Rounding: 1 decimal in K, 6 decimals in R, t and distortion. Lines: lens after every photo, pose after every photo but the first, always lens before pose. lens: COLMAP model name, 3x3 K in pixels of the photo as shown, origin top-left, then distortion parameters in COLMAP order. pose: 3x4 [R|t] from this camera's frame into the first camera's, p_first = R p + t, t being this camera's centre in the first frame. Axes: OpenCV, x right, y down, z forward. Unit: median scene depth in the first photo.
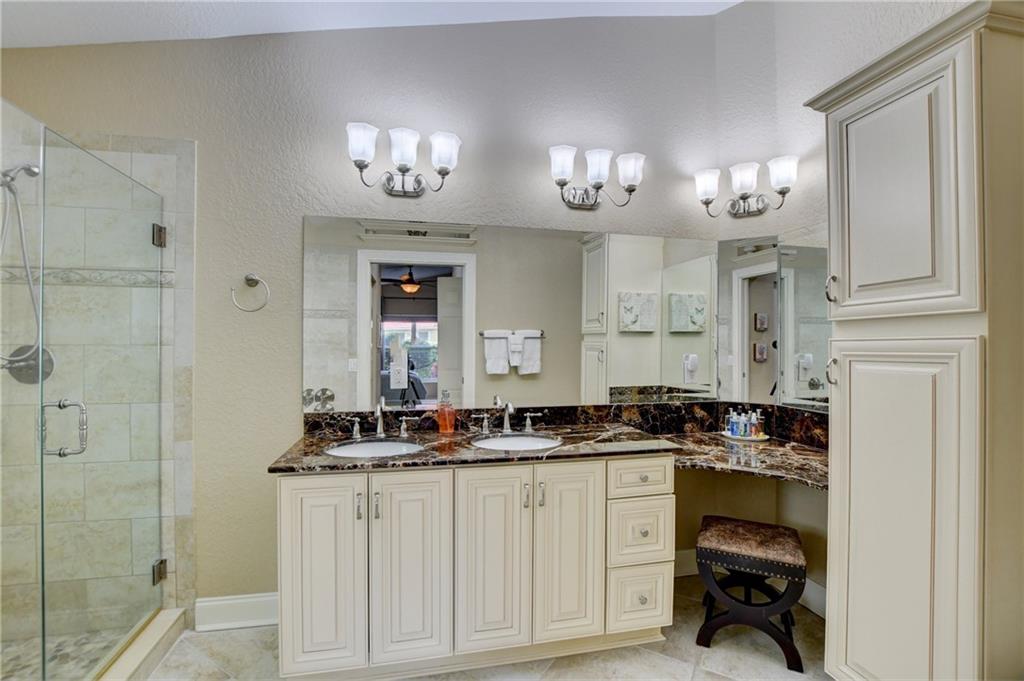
lens RADIAL K [[450.9, 0, 510.7], [0, 450.9, 343.4], [0, 0, 1]] dist [-0.032907, 0.003636]
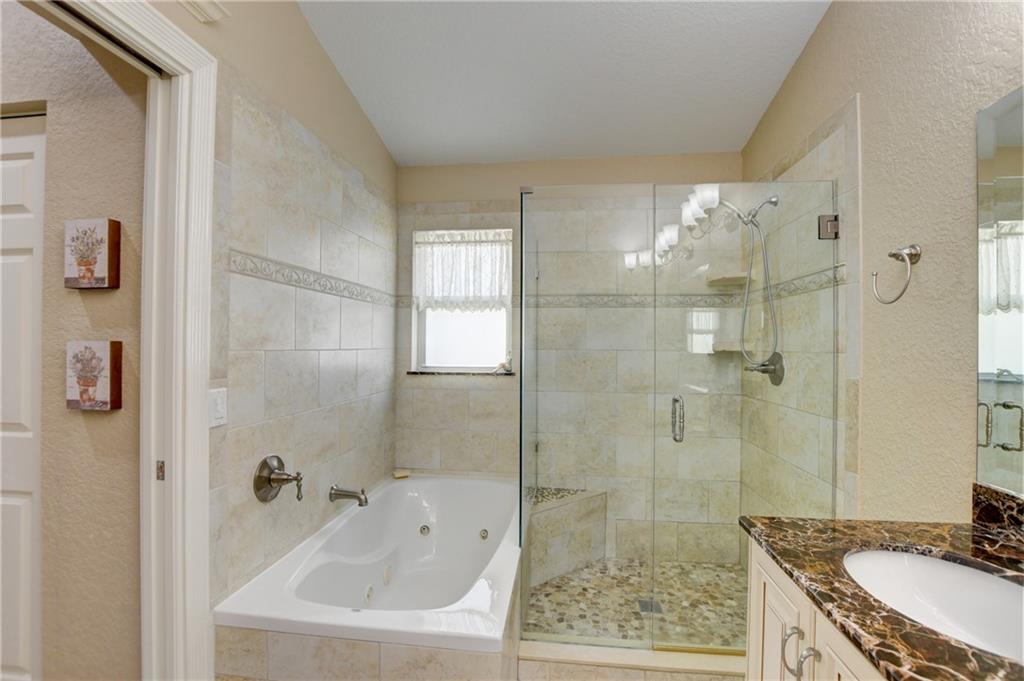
lens RADIAL K [[450.9, 0, 510.7], [0, 450.9, 343.4], [0, 0, 1]] dist [-0.032907, 0.003636]
pose [[-0.334744, -0.011098, -0.942244, 0.228726], [-0.005367, 0.999937, -0.009871, -0.003081], [0.942294, 0.001753, -0.334782, 0.684695]]
